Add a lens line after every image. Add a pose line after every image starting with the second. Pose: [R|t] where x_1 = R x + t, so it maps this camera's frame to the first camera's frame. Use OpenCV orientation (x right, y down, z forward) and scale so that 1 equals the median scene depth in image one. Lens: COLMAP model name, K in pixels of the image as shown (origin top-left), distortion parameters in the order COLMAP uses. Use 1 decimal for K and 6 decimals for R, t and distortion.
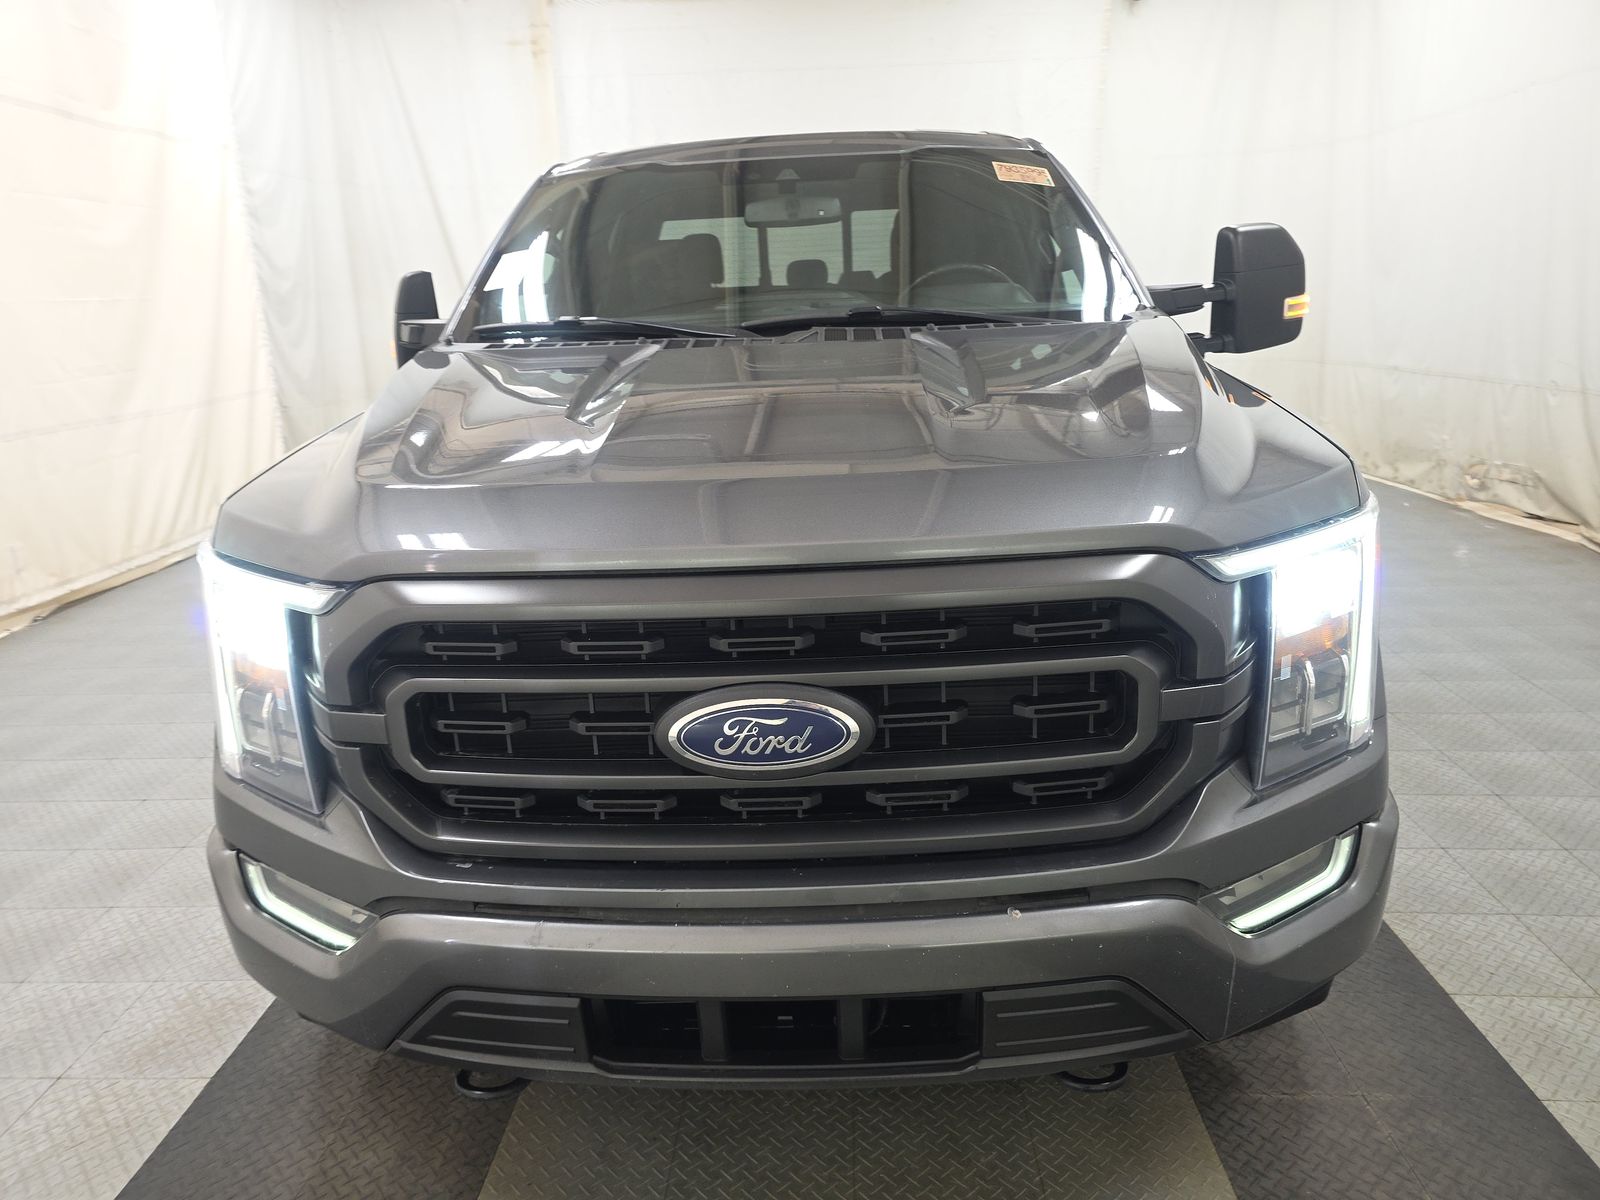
lens RADIAL K [[1089.1, 0, 773.4], [0, 1089.1, 598.3], [0, 0, 1]] dist [0.004330, -0.001954]
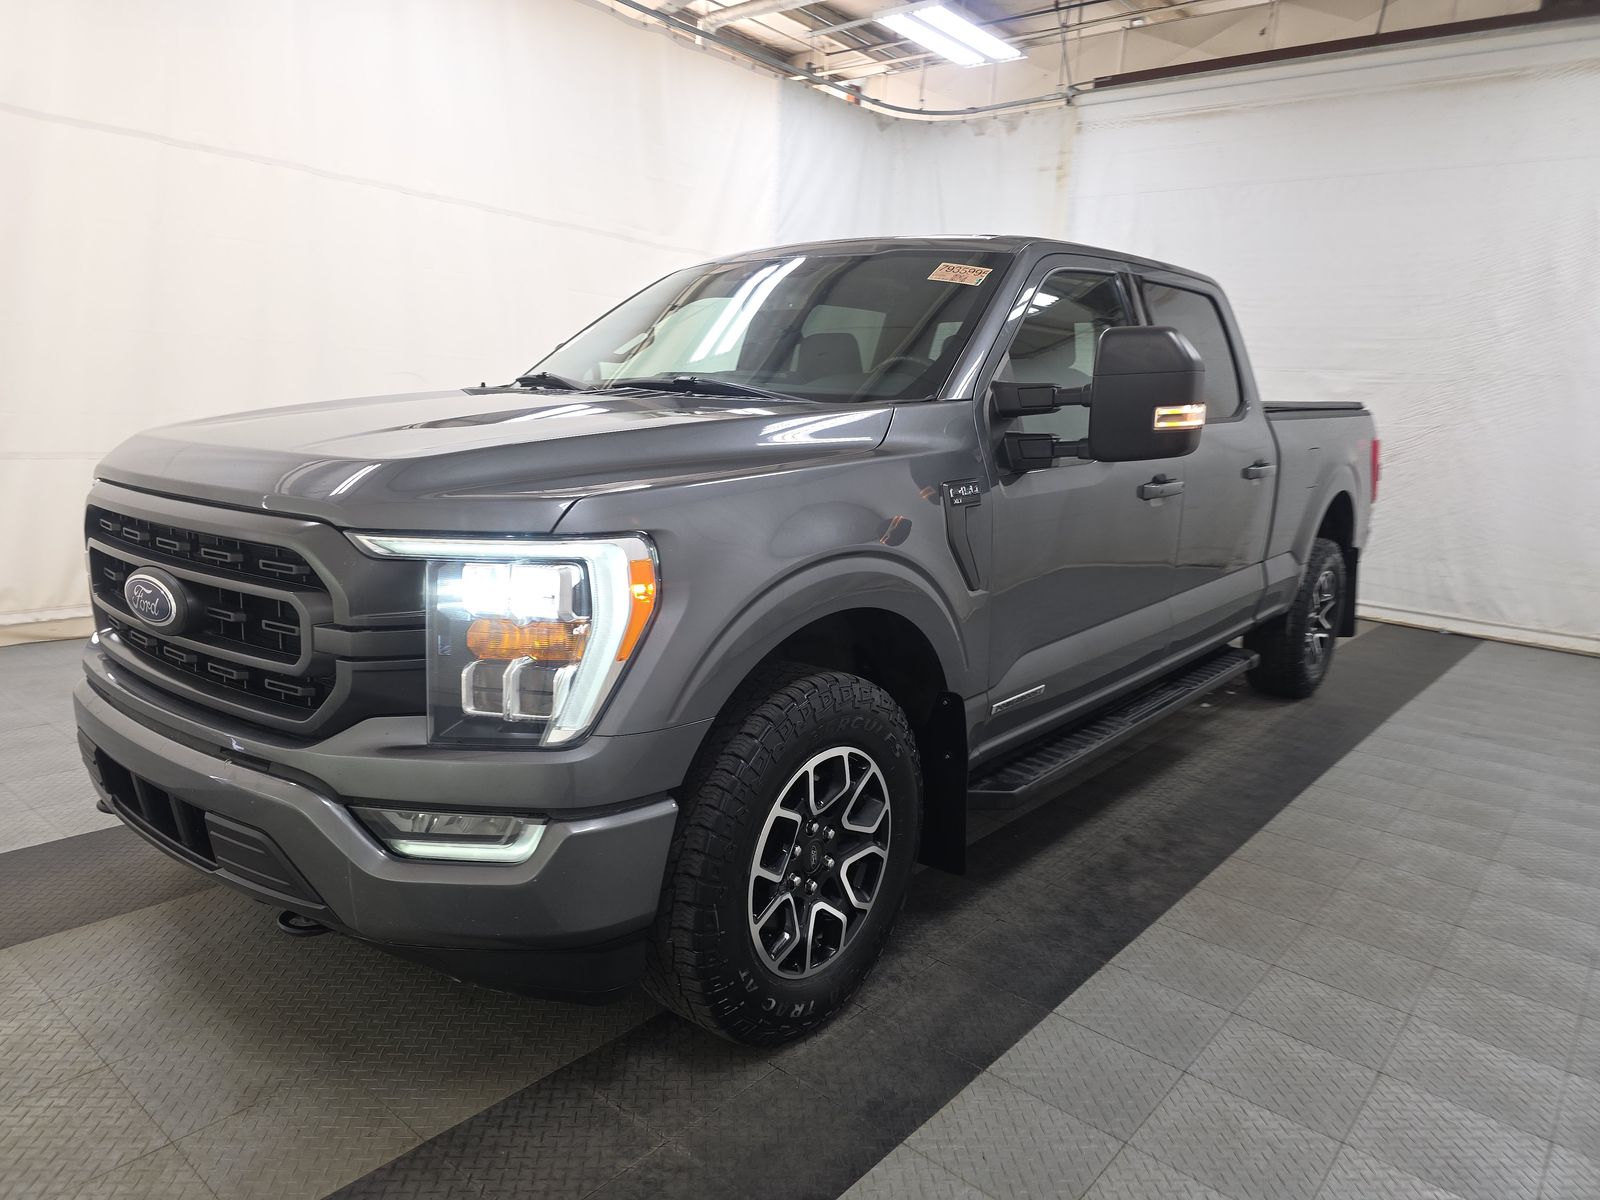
lens RADIAL K [[1089.1, 0, 773.4], [0, 1089.1, 598.3], [0, 0, 1]] dist [0.004330, -0.001954]
pose [[0.794212, 0.176227, -0.581525, 0.766971], [-0.232307, 0.972380, -0.022599, -0.024567], [0.561481, 0.153040, 0.813215, 0.102898]]
